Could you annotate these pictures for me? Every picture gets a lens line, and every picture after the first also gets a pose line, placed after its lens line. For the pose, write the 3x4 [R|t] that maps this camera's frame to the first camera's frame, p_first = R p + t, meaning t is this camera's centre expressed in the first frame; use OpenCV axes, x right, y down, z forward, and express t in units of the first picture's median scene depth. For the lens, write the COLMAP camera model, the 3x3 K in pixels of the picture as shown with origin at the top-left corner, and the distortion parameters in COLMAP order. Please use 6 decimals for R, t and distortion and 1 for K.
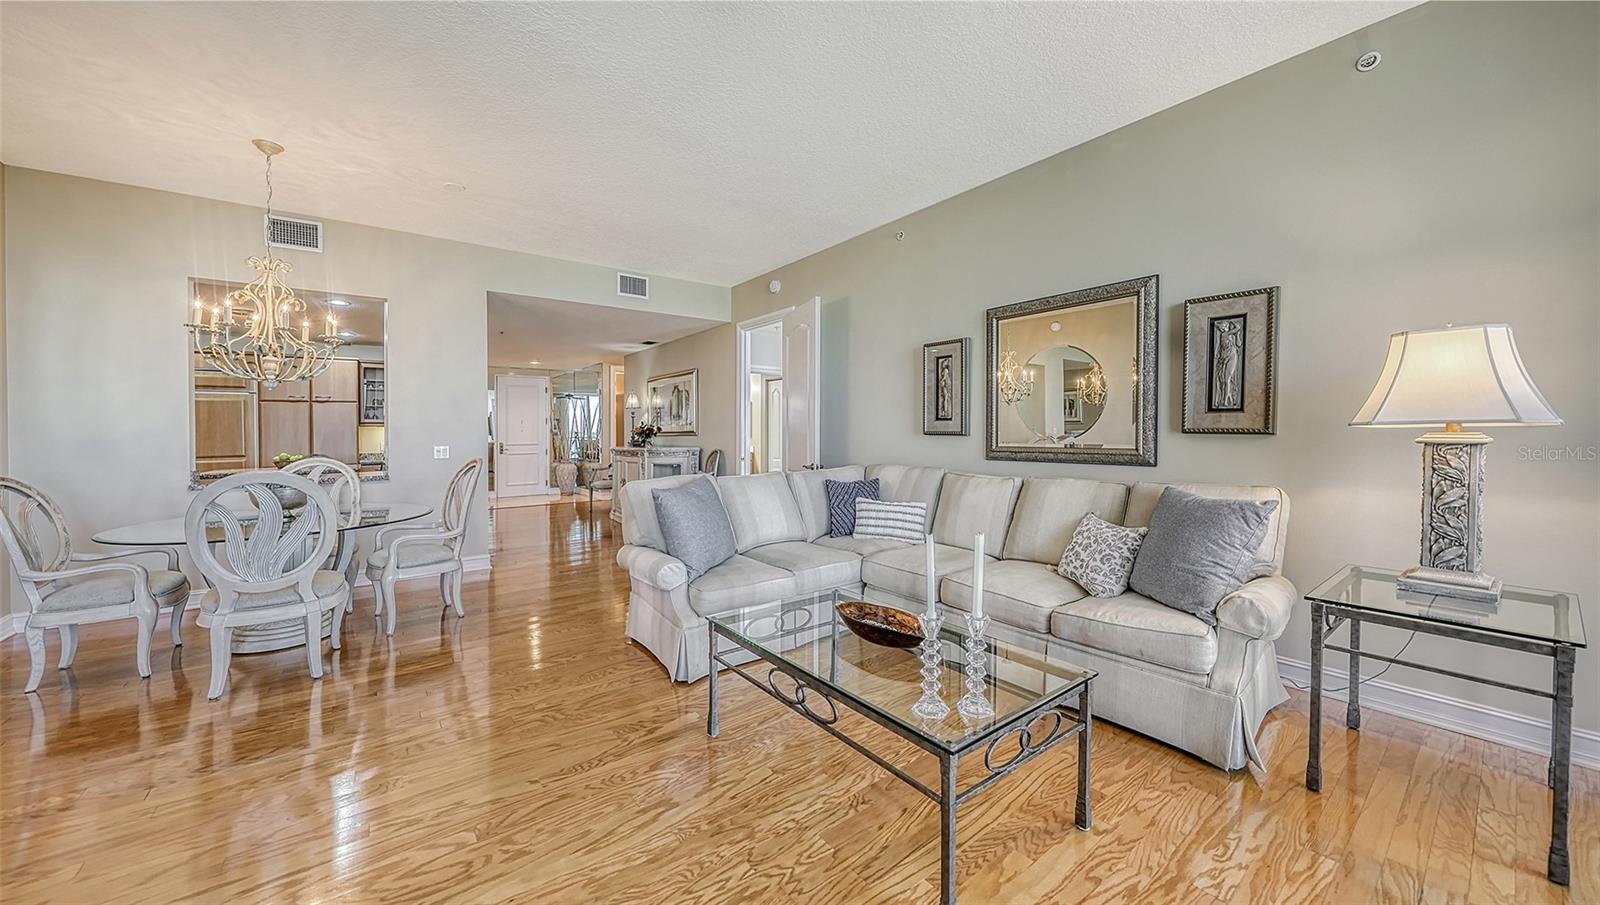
lens RADIAL K [[565.2, 0, 801.7], [0, 565.2, 434.7], [0, 0, 1]] dist [-0.006324, -0.000187]
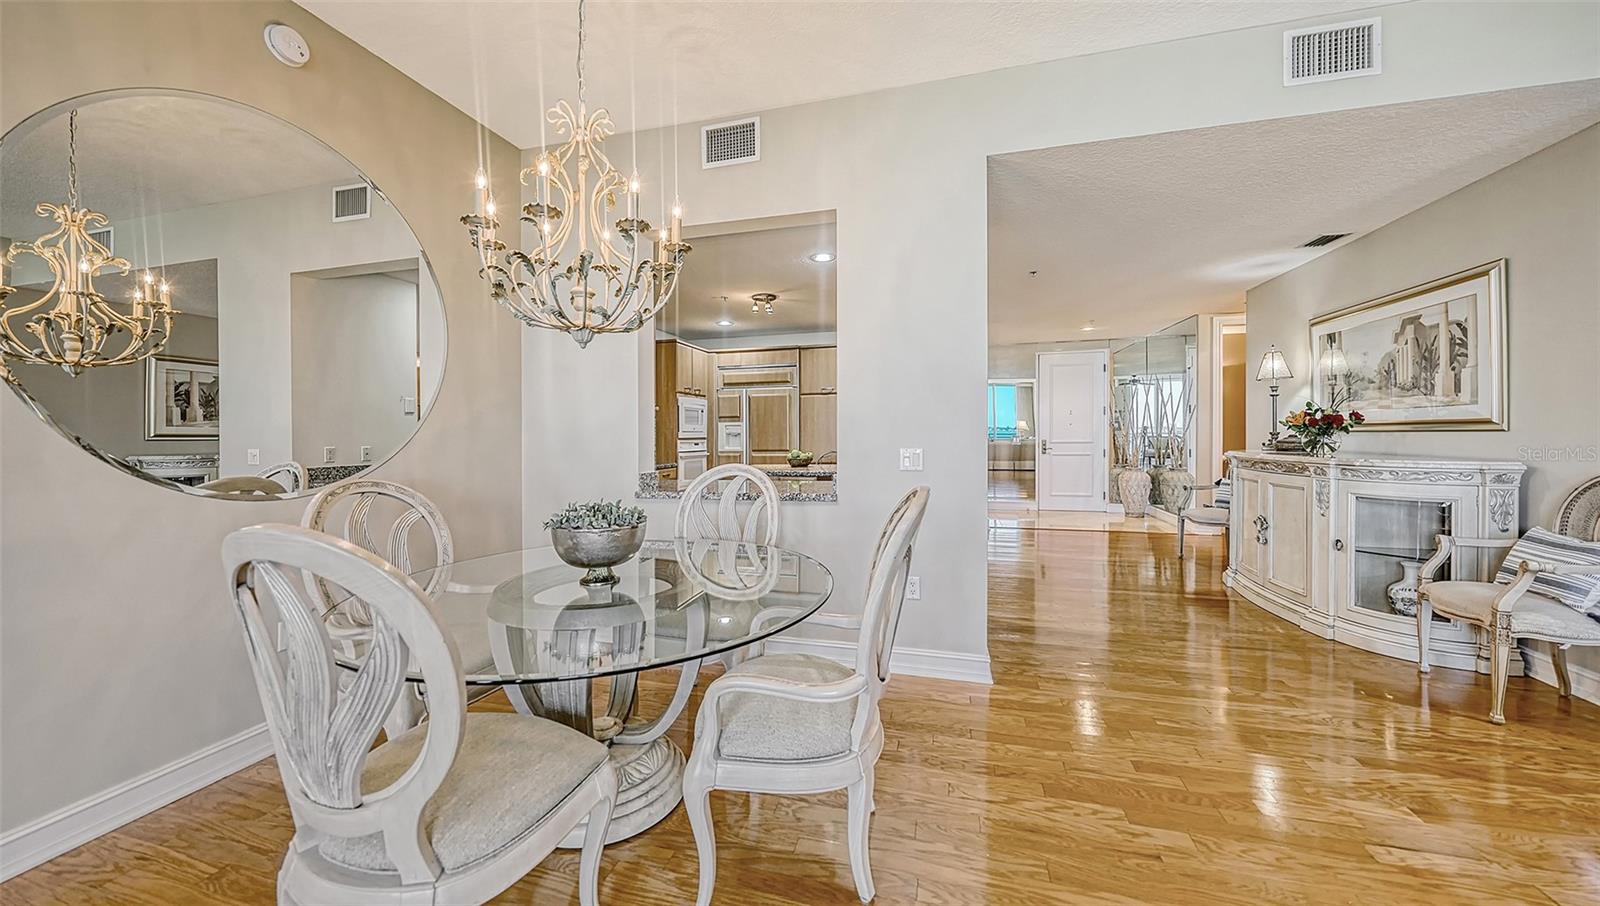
lens RADIAL K [[565.2, 0, 786.3], [0, 565.2, 429.8], [0, 0, 1]] dist [-0.006324, -0.000187]
pose [[0.591480, 0.000777, -0.806319, -0.286419], [-0.001866, 0.999998, -0.000404, 0.002767], [0.806318, 0.001743, 0.591480, 0.632441]]
